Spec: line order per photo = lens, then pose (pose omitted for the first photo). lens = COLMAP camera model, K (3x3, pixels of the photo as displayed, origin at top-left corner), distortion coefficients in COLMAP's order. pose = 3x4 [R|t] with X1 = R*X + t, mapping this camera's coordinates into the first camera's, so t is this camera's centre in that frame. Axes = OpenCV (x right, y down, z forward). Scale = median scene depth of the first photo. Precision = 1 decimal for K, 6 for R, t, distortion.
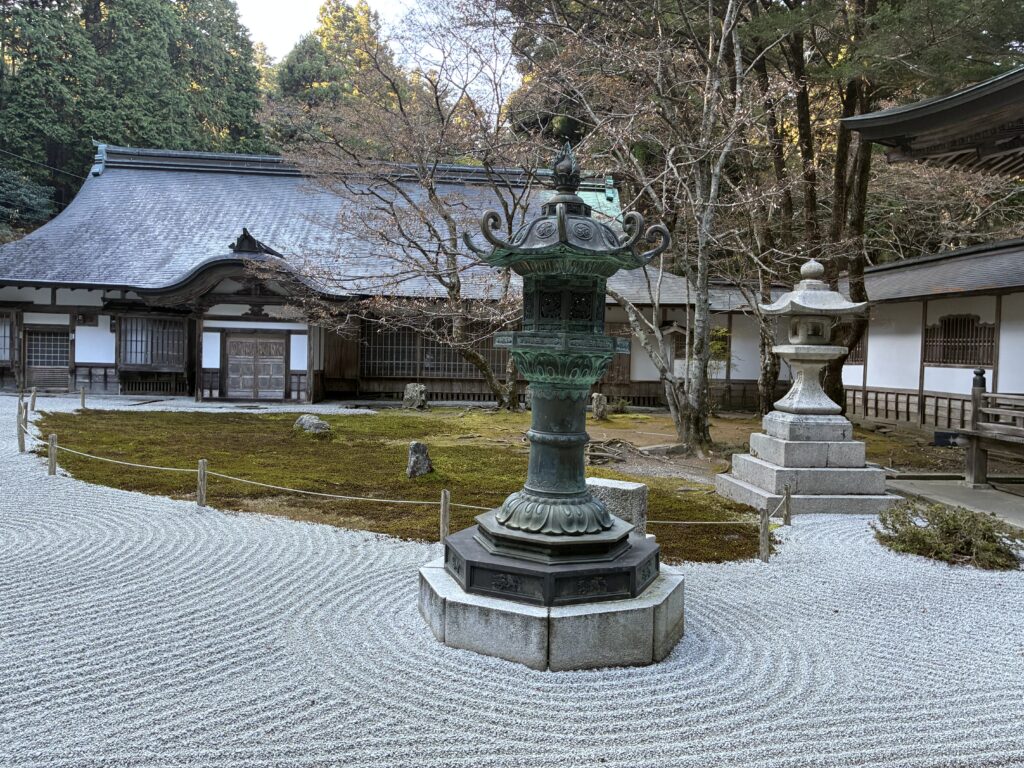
lens RADIAL K [[769.5, 0, 514.9], [0, 769.5, 378.9], [0, 0, 1]] dist [0.058877, -0.090305]
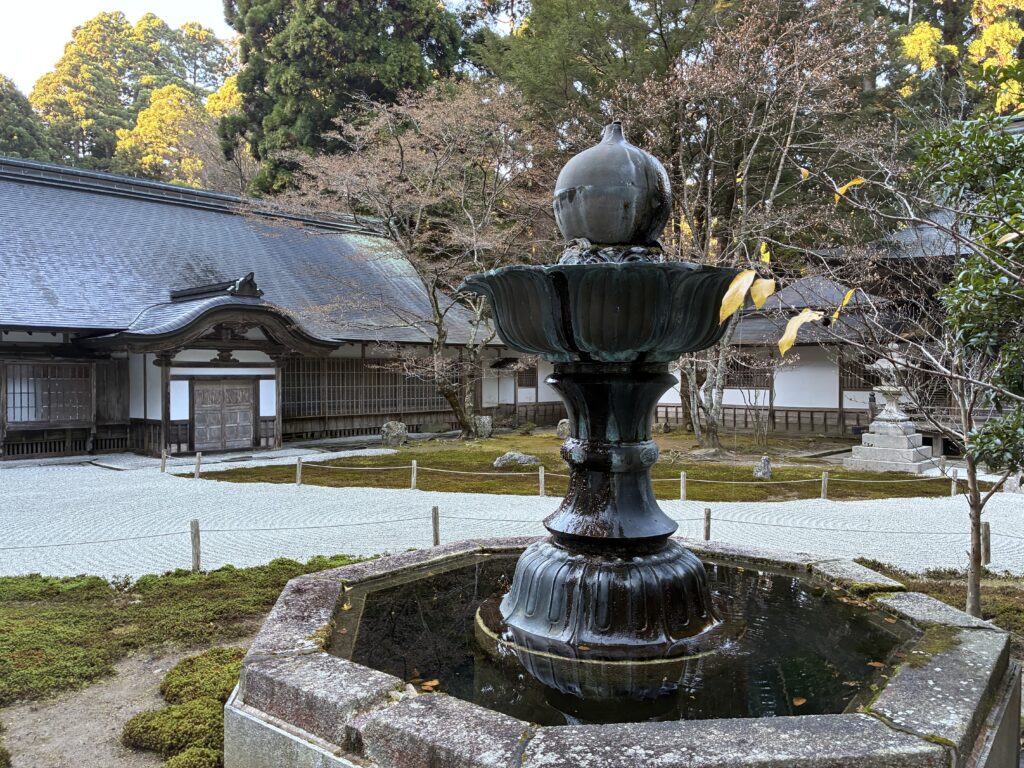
lens RADIAL K [[770.0, 0, 512.0], [0, 770.0, 384.0], [0, 0, 1]] dist [0.066991, -0.090311]
pose [[0.771067, -0.034929, 0.635796, -0.660761], [0.045432, 0.998967, -0.000218, -0.037464], [-0.635132, 0.029053, 0.771857, 0.047829]]
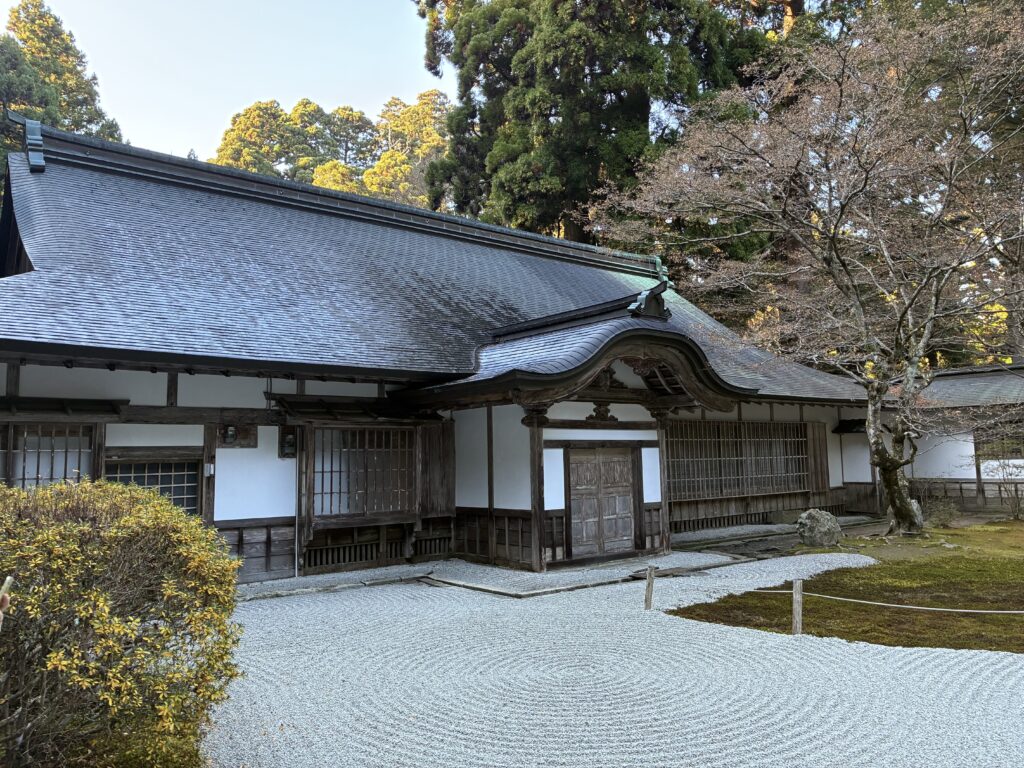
lens RADIAL K [[769.5, 0, 514.9], [0, 769.5, 378.9], [0, 0, 1]] dist [0.058877, -0.090305]
pose [[0.840679, 0.013010, 0.541377, -0.726270], [0.061049, 0.991062, -0.118617, -0.044300], [-0.538082, 0.132770, 0.832370, 0.508542]]
